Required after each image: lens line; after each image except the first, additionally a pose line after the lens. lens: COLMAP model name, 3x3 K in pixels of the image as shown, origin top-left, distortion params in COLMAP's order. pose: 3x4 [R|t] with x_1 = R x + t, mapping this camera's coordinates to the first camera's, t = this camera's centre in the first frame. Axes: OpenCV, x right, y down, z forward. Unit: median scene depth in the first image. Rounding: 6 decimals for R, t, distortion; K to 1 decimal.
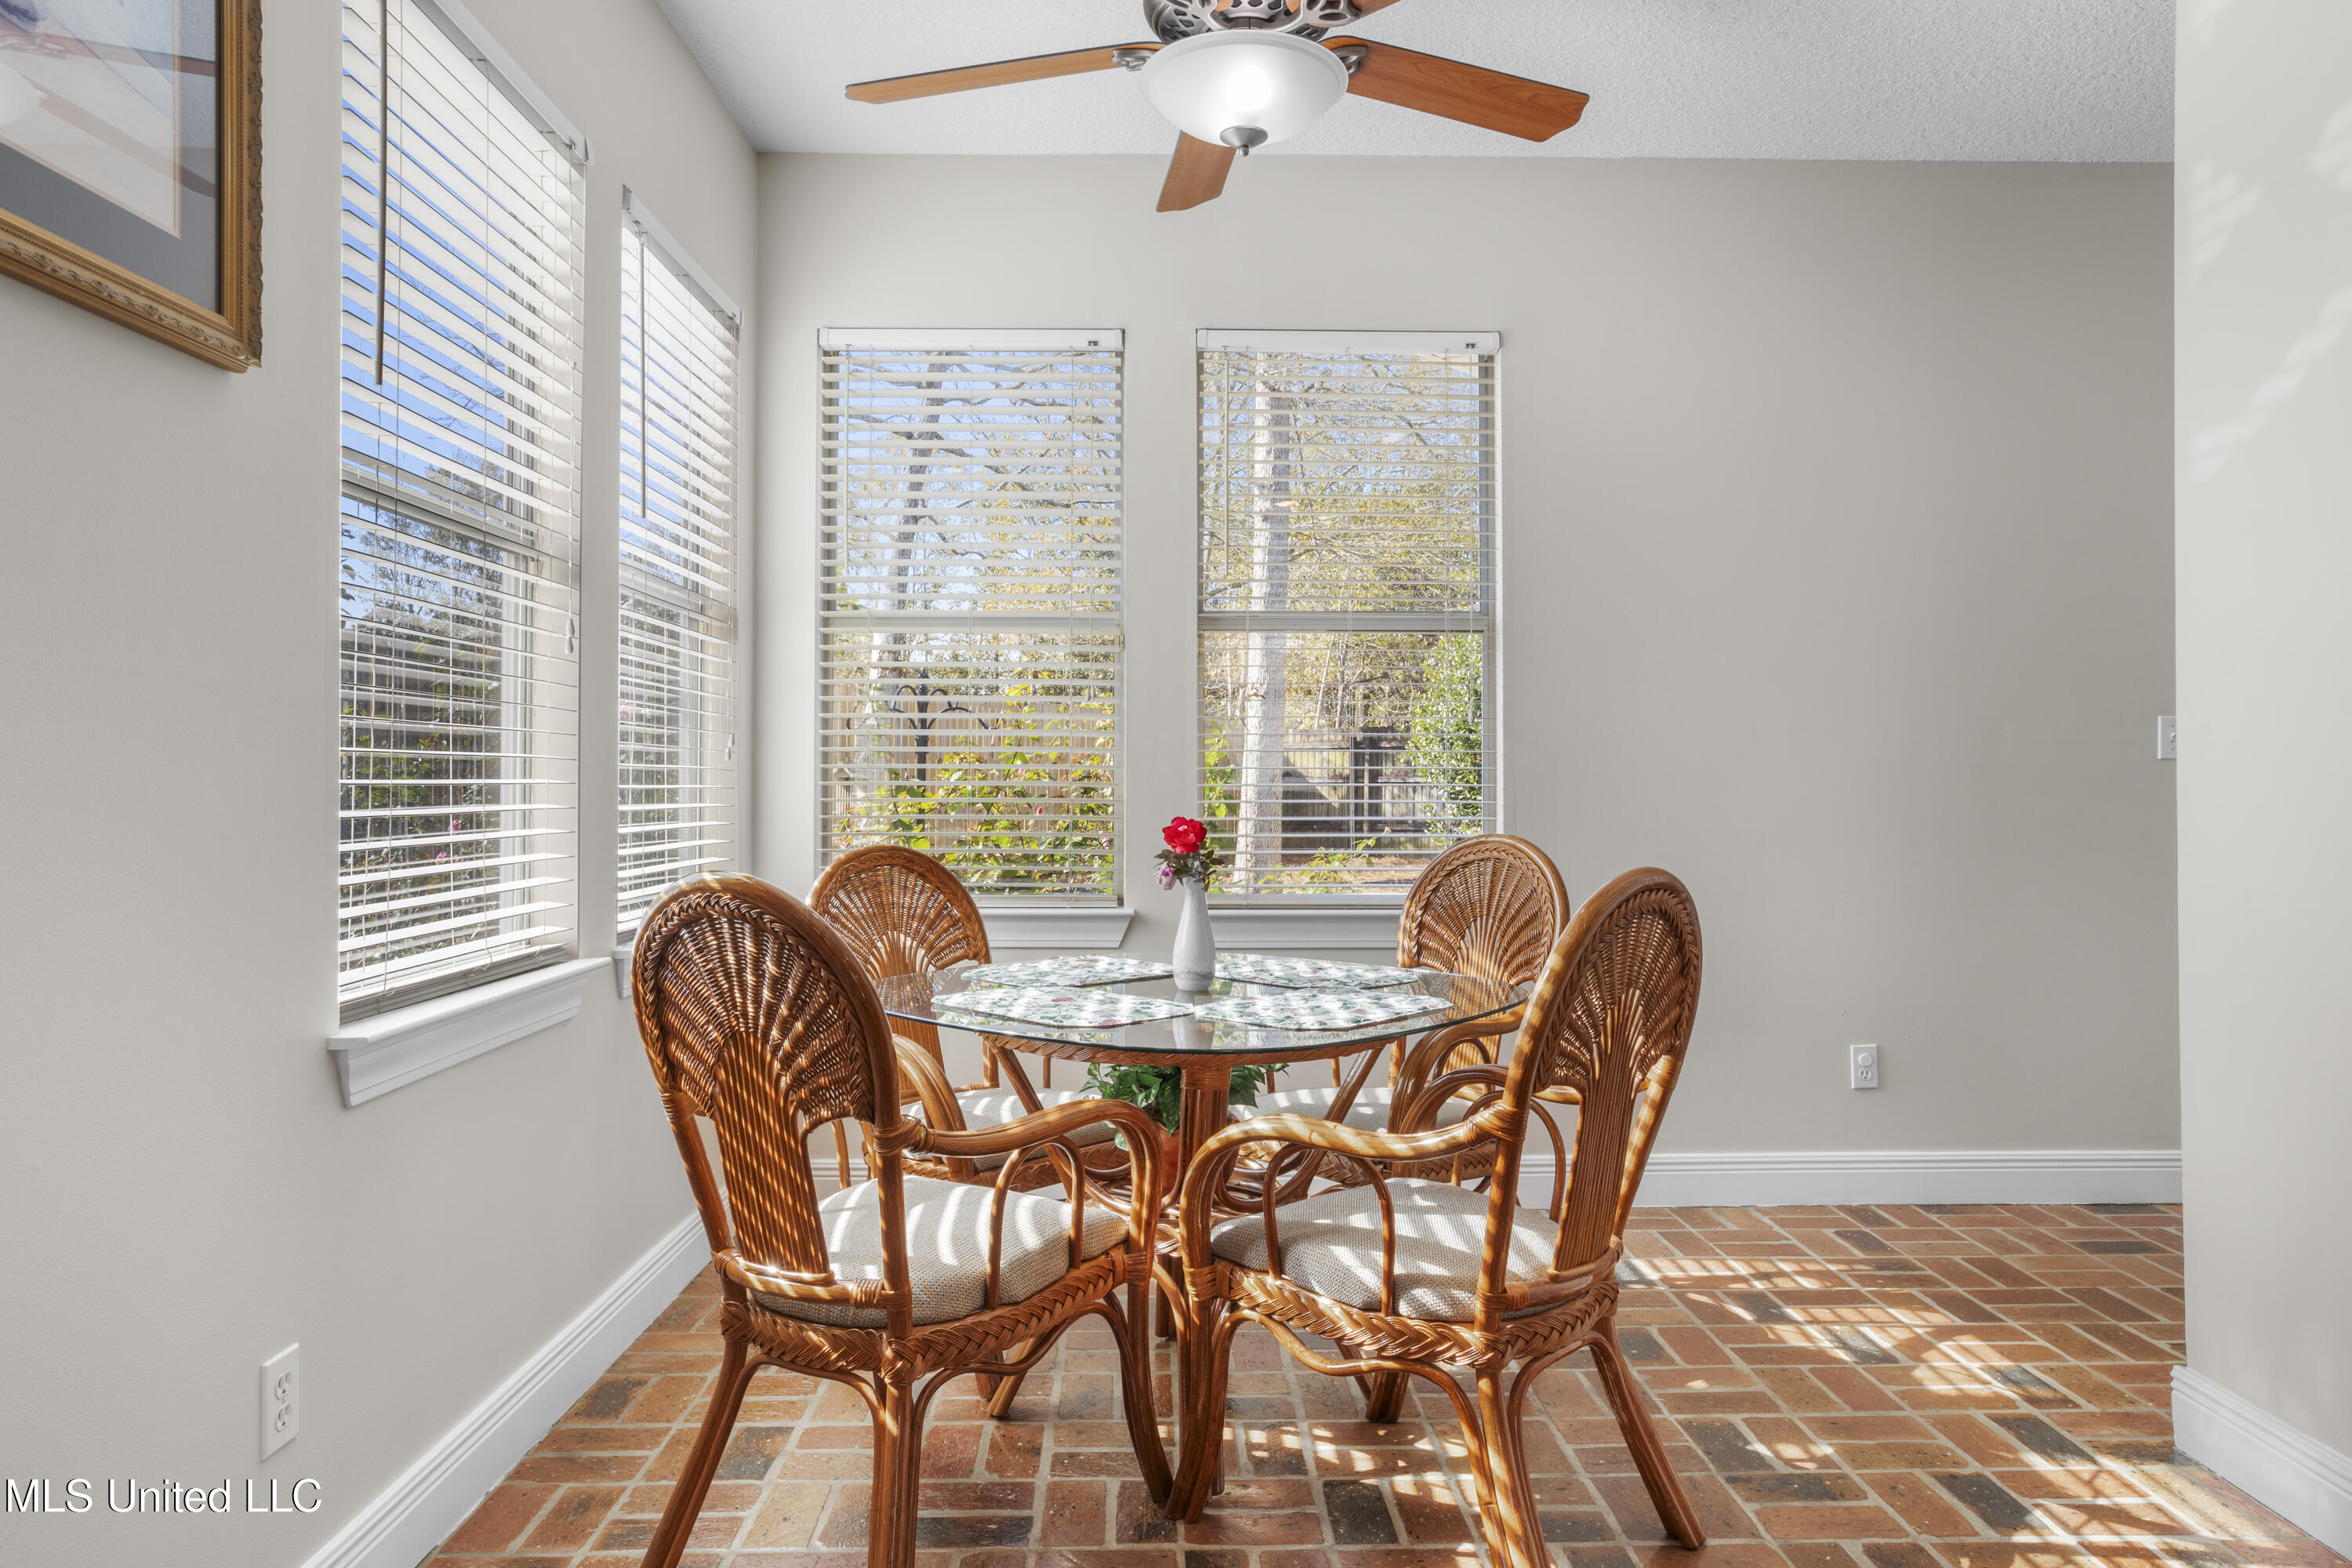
lens RADIAL K [[1487.4, 0, 1172.5], [0, 1487.4, 768.0], [0, 0, 1]] dist [-0.002805, 0.002879]
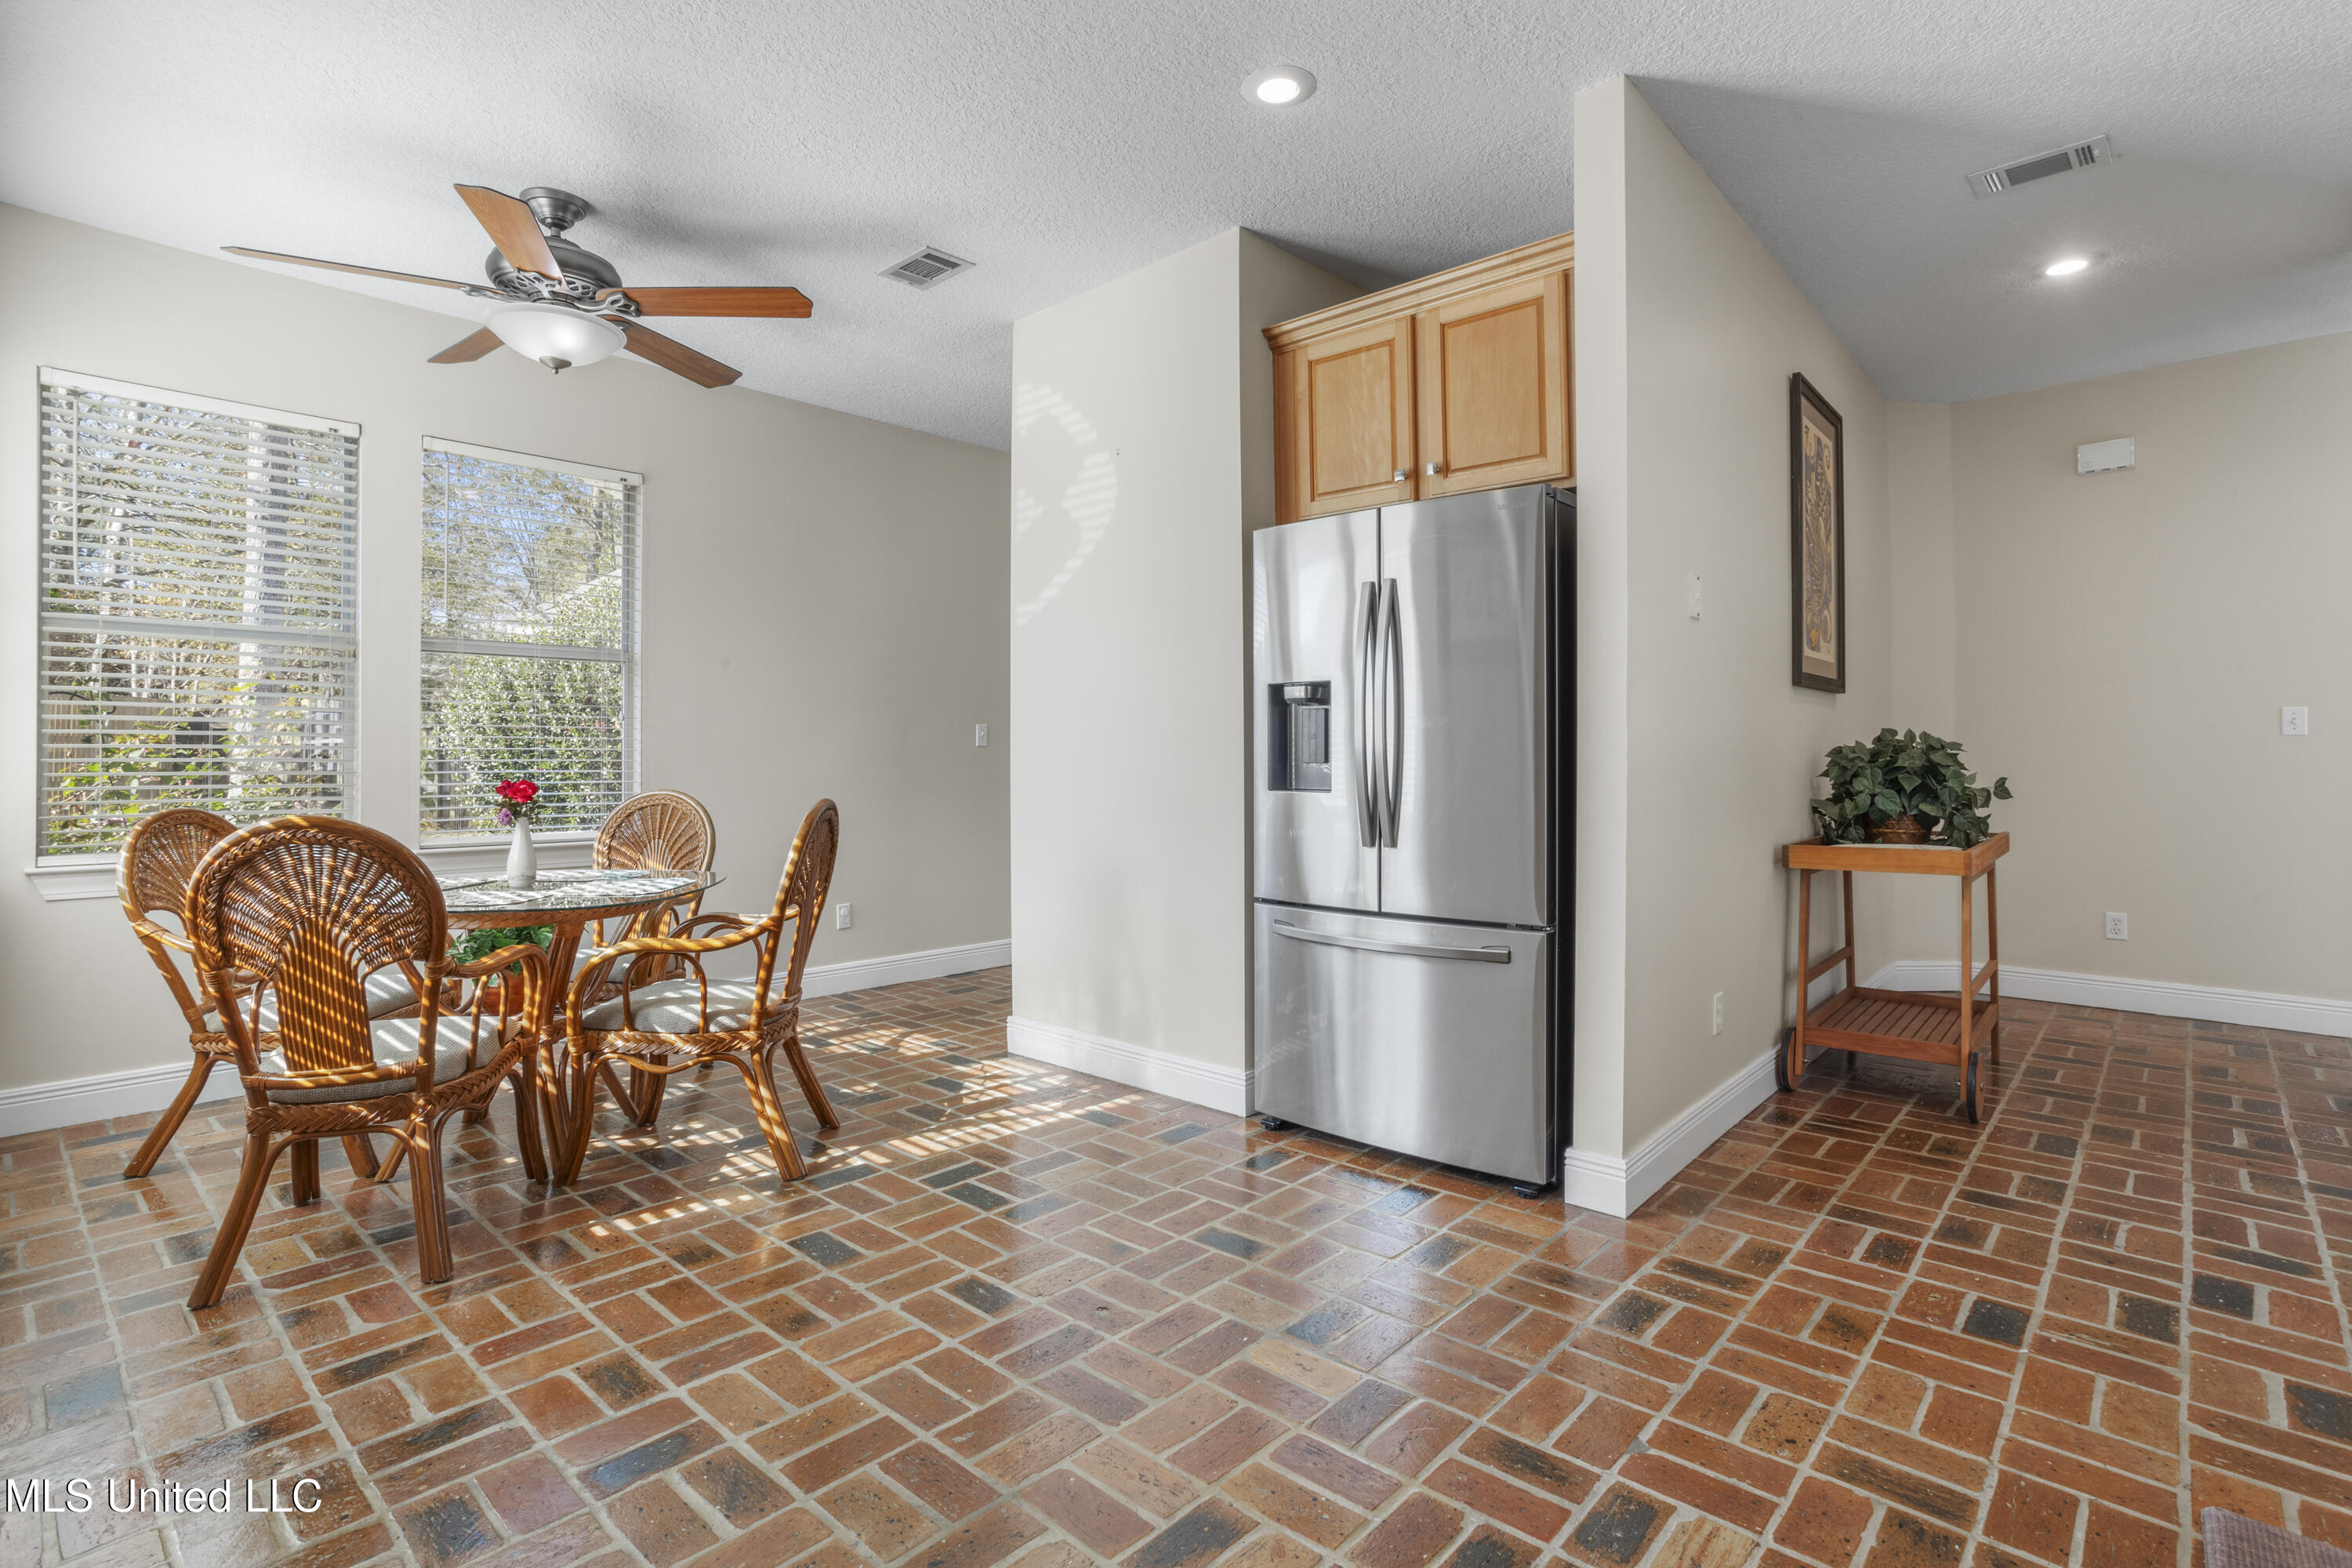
lens RADIAL K [[1166.4, 0, 1173.1], [0, 1166.4, 760.4], [0, 0, 1]] dist [-0.032079, 0.021392]
pose [[0.685353, -0.002692, 0.728206, -0.481828], [-0.003830, 0.999966, 0.007302, -0.000025], [-0.728201, -0.007794, 0.685319, -0.426964]]
